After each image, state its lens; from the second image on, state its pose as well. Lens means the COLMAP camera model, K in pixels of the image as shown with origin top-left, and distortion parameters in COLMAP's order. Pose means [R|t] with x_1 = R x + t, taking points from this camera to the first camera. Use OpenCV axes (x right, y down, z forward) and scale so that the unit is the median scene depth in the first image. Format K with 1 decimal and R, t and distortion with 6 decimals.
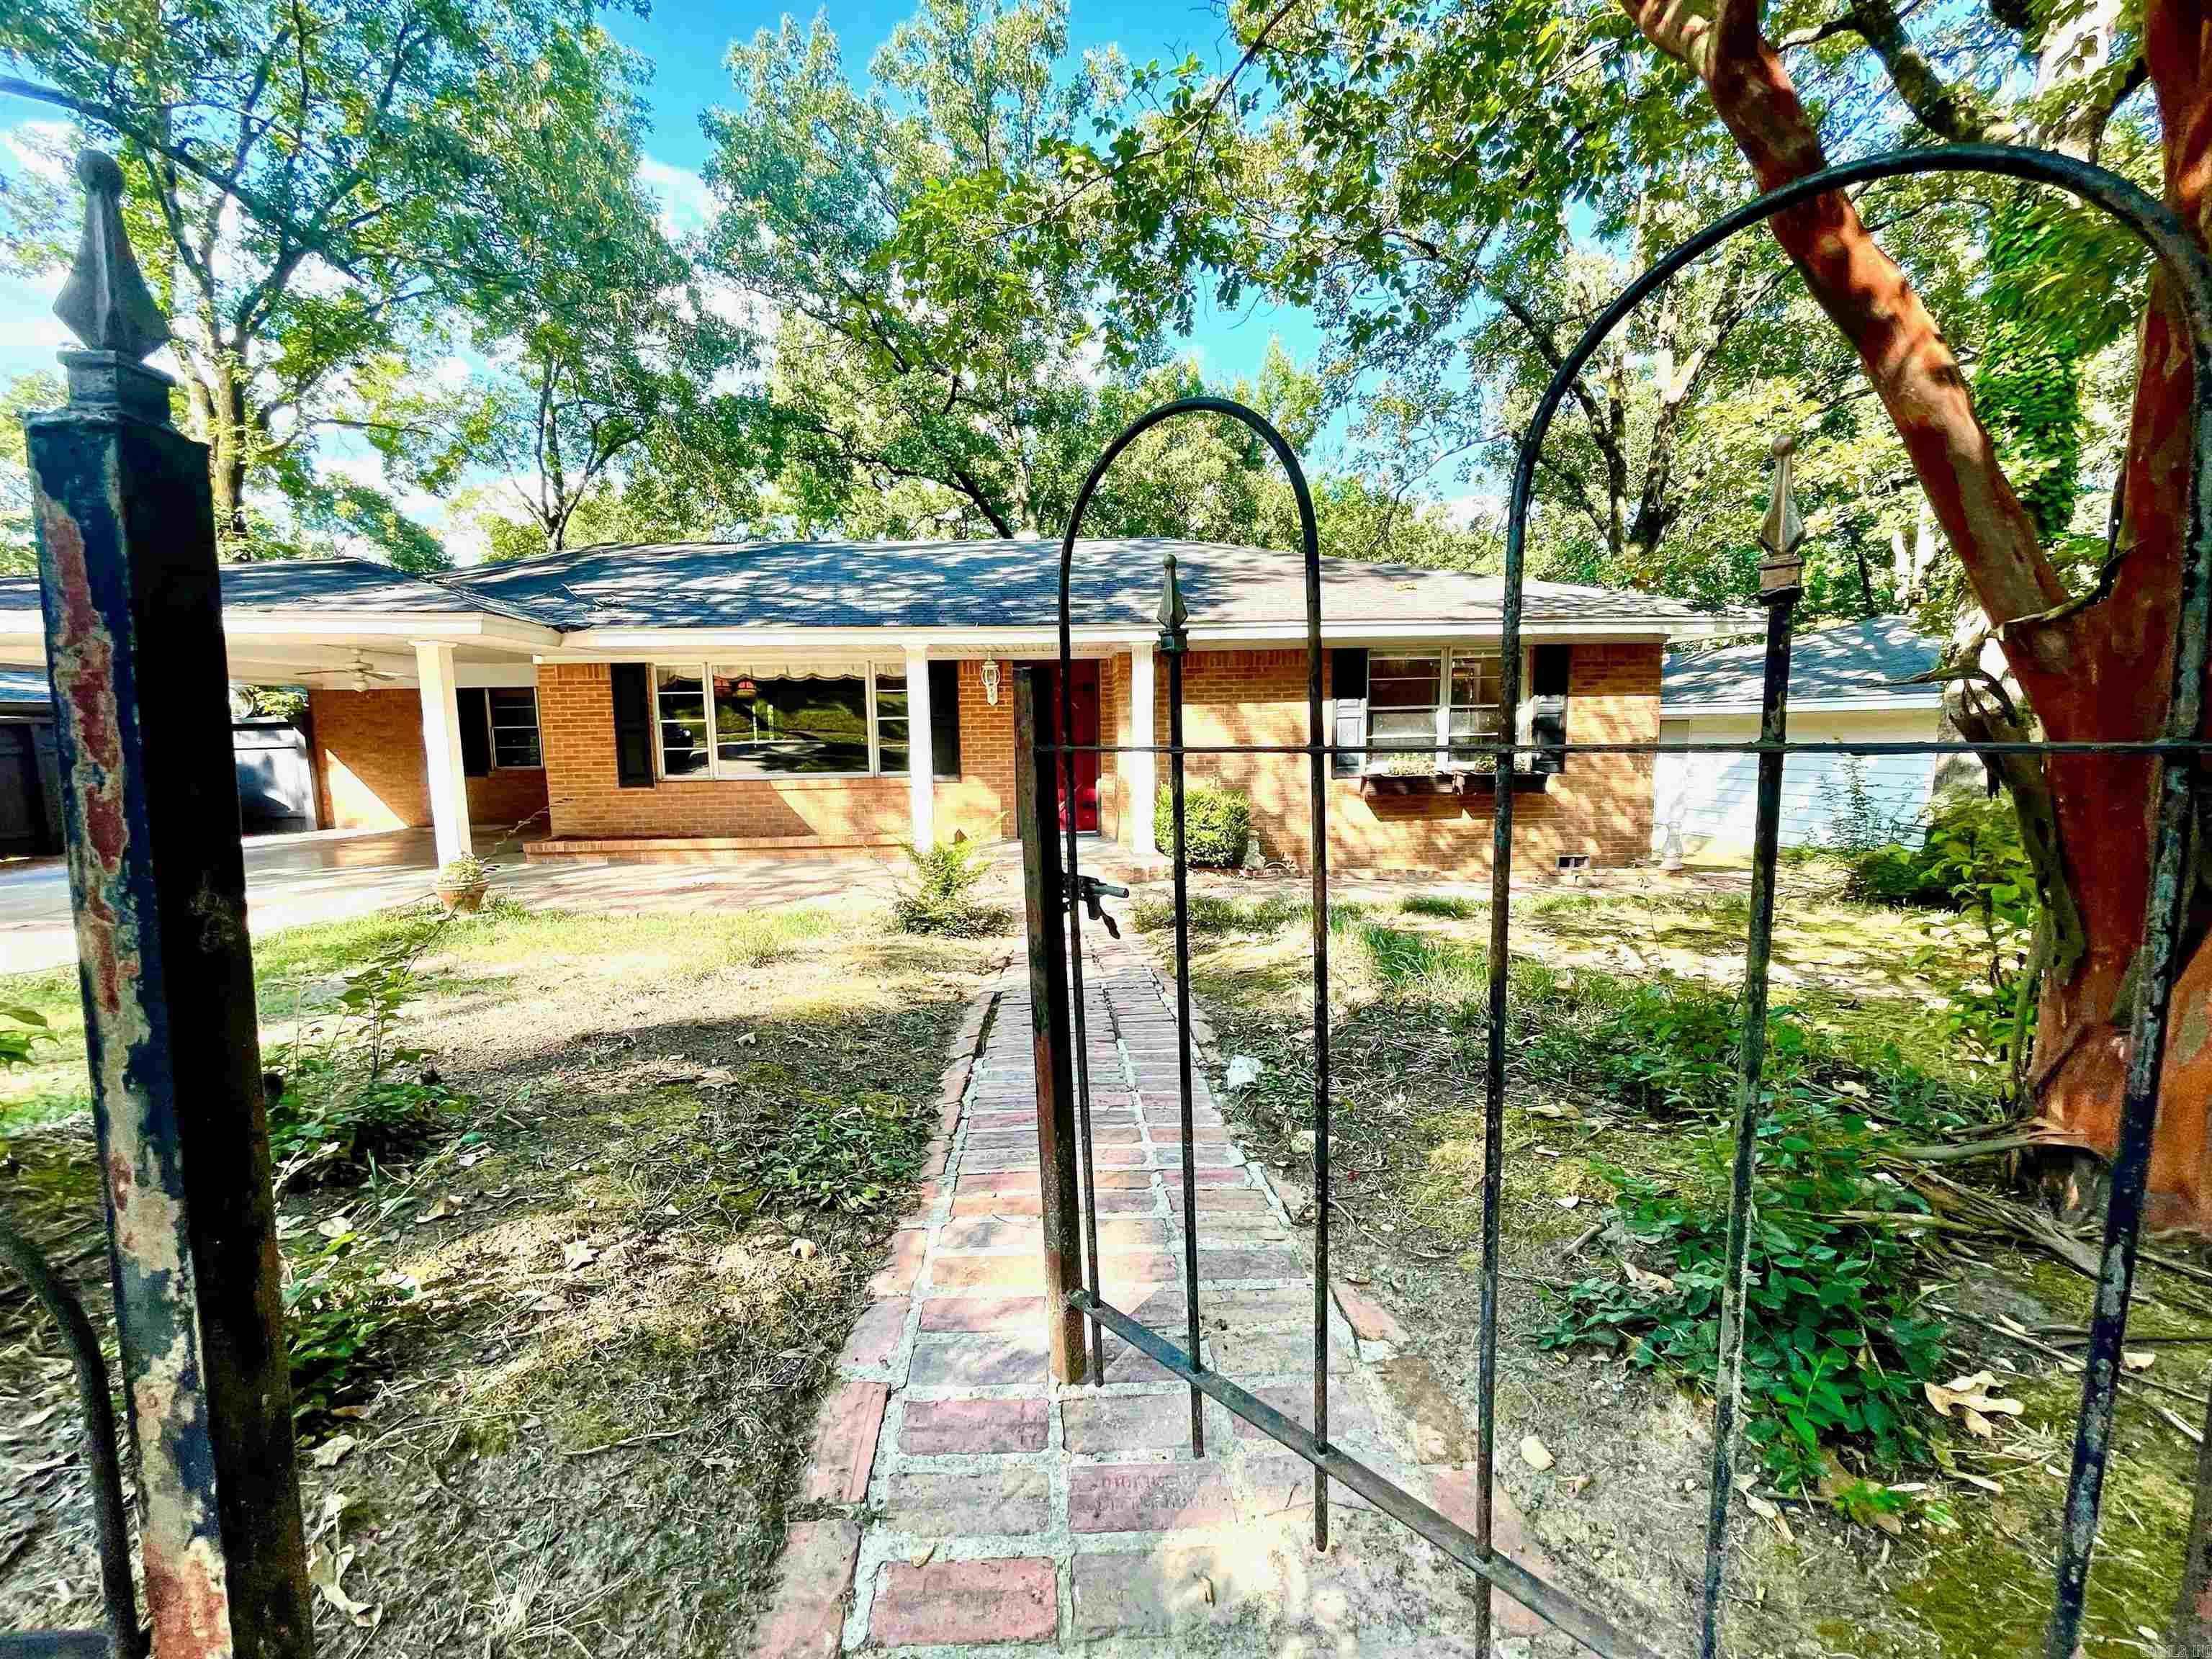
lens RADIAL K [[887.7, 0, 1109.6], [0, 887.7, 816.5], [0, 0, 1]] dist [-0.001174, 0.000008]
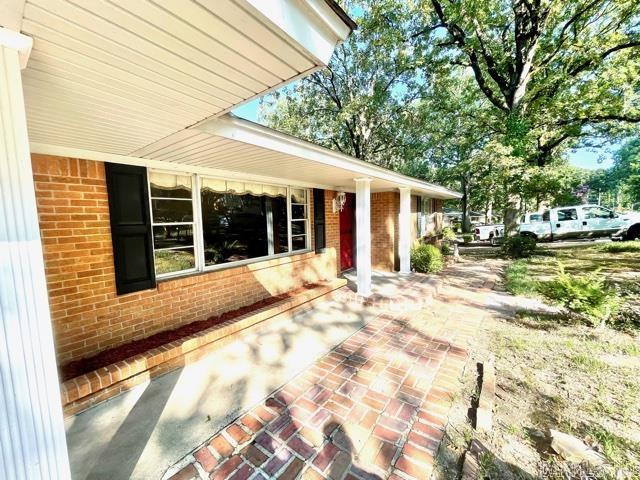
lens RADIAL K [[256.9, 0, 319.9], [0, 256.9, 239.2], [0, 0, 1]] dist [-0.001174, 0.000008]
pose [[0.628861, -0.068501, 0.774495, -0.619036], [0.095185, 0.995402, 0.010753, -0.074717], [-0.771670, 0.066959, 0.632489, 0.654673]]
